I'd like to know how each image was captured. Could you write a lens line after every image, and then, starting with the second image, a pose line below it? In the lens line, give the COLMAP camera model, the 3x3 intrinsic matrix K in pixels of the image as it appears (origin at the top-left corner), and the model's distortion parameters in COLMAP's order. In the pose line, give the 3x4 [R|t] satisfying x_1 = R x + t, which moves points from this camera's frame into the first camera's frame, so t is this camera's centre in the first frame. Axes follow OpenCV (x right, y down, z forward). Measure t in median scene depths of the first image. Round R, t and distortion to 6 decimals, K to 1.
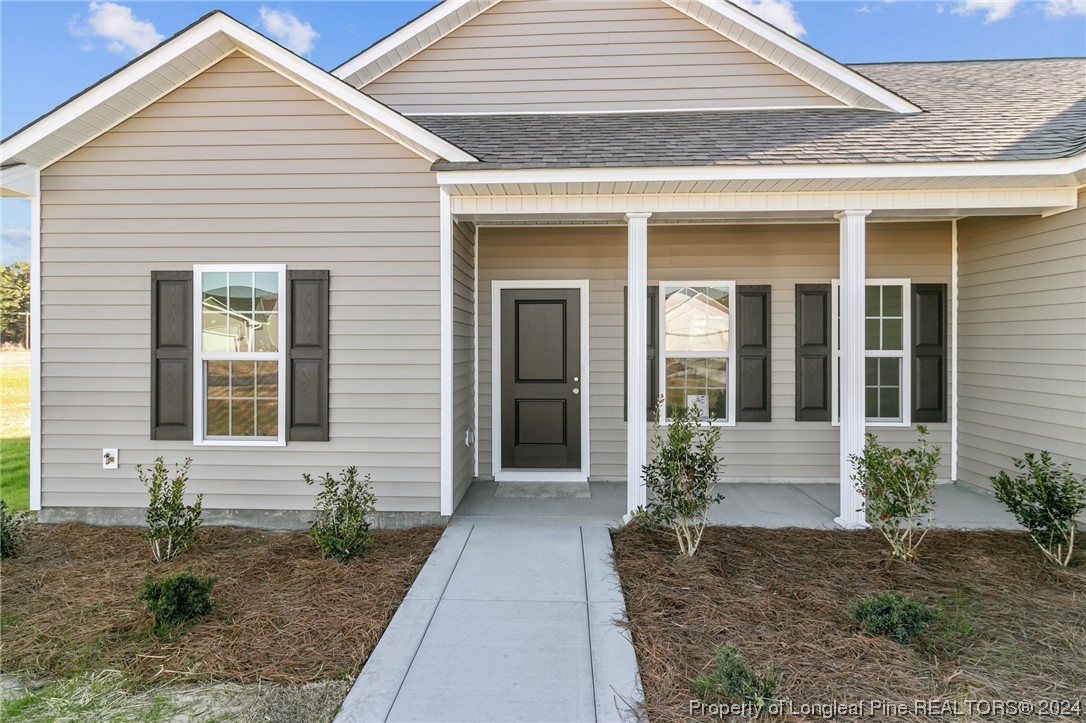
lens RADIAL K [[598.3, 0, 538.9], [0, 598.3, 340.4], [0, 0, 1]] dist [0.007416, 0.001034]
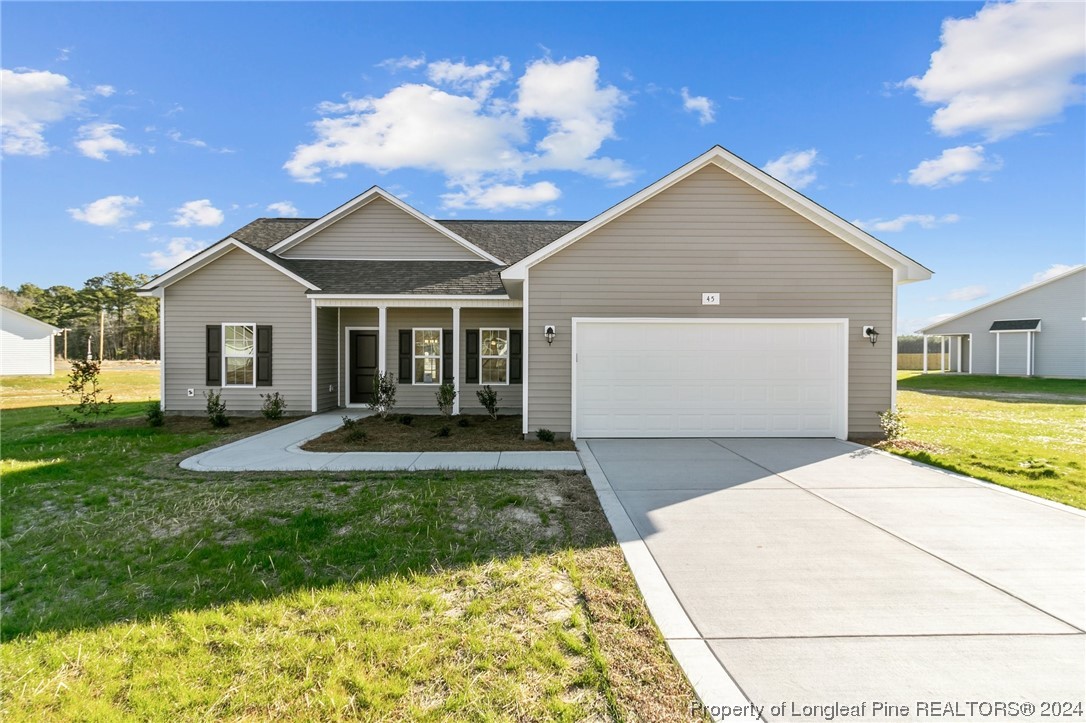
lens RADIAL K [[498.8, 0, 538.9], [0, 498.8, 357.2], [0, 0, 1]] dist [0.001453, 0.000290]
pose [[0.997912, 0.004616, 0.064430, 0.745733], [-0.005012, 0.999969, 0.005993, 0.011732], [-0.064400, -0.006303, 0.997904, -1.410619]]
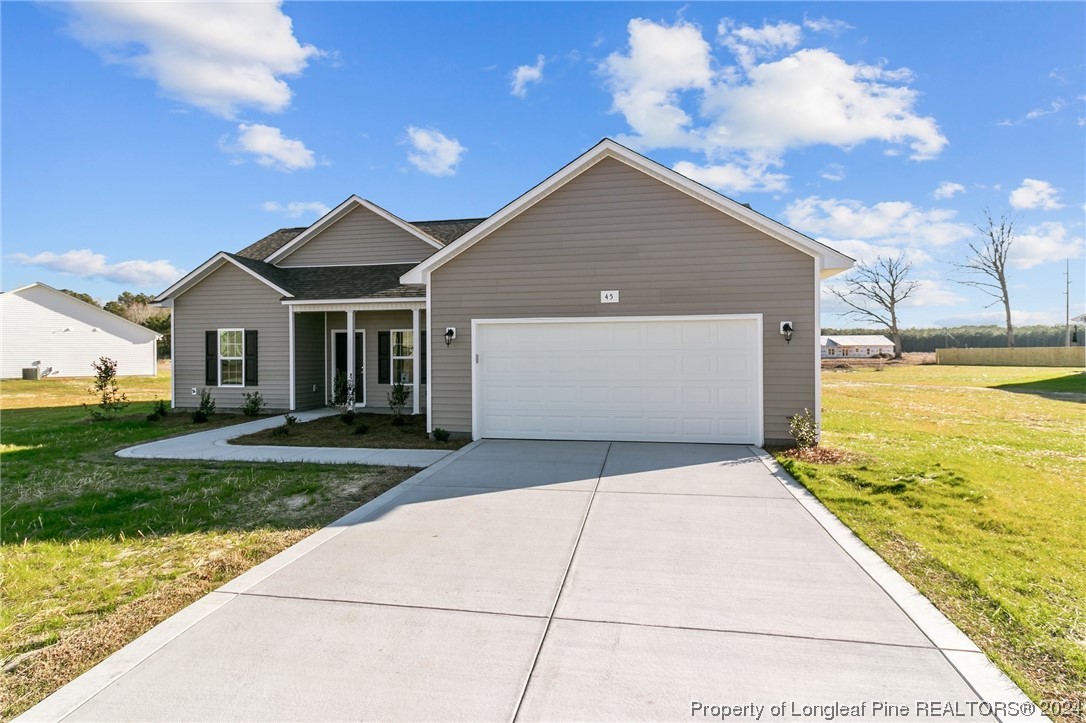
lens RADIAL K [[544.5, 0, 544.3], [0, 544.5, 349.5], [0, 0, 1]] dist [-0.002722, -0.000483]
pose [[0.990425, -0.005503, -0.137941, 1.480685], [0.005106, 0.999982, -0.003227, -0.001757], [0.137956, 0.002492, 0.990435, -1.549611]]
